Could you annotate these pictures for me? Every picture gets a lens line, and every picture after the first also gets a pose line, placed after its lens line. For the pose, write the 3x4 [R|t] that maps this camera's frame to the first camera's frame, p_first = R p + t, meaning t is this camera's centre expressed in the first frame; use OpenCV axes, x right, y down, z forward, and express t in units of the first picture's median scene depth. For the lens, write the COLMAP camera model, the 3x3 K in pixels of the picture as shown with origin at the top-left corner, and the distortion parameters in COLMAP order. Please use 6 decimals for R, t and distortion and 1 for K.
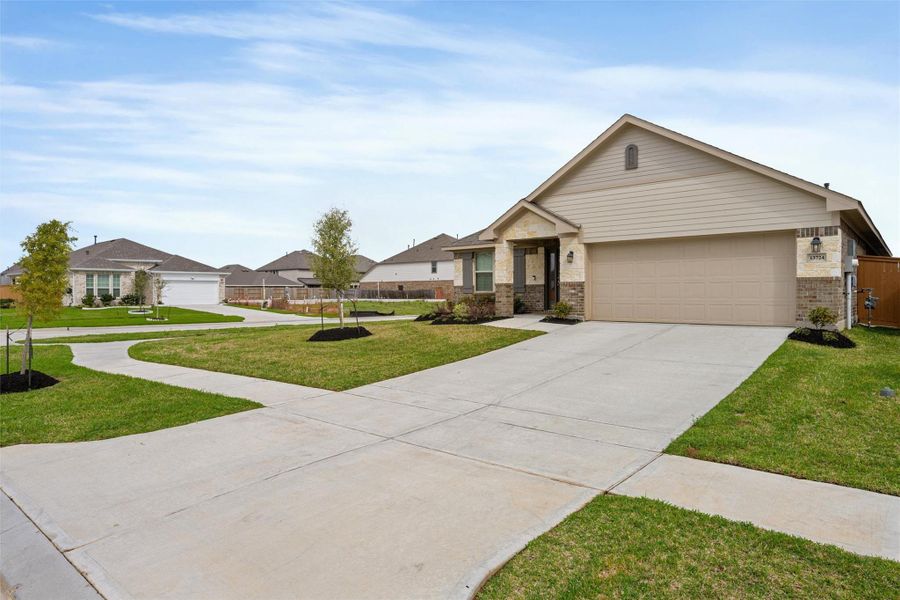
lens RADIAL K [[481.1, 0, 447.4], [0, 481.1, 296.5], [0, 0, 1]] dist [-0.002266, 0.000101]
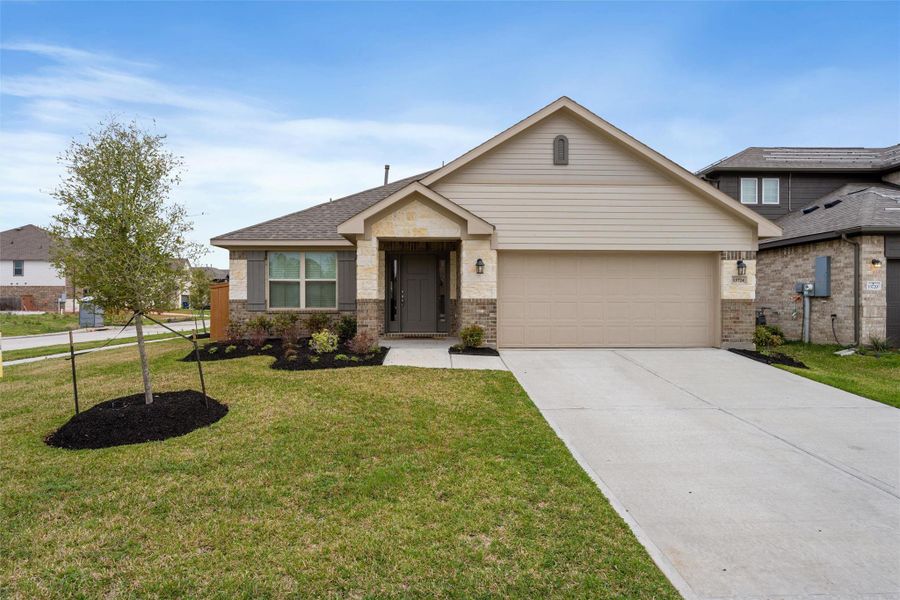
lens RADIAL K [[481.1, 0, 449.2], [0, 481.1, 299.4], [0, 0, 1]] dist [-0.002266, 0.000101]
pose [[0.764547, 0.010224, 0.644487, -0.278189], [0.000349, 0.999867, -0.016275, -0.017449], [-0.644568, 0.012668, 0.764442, 0.456947]]
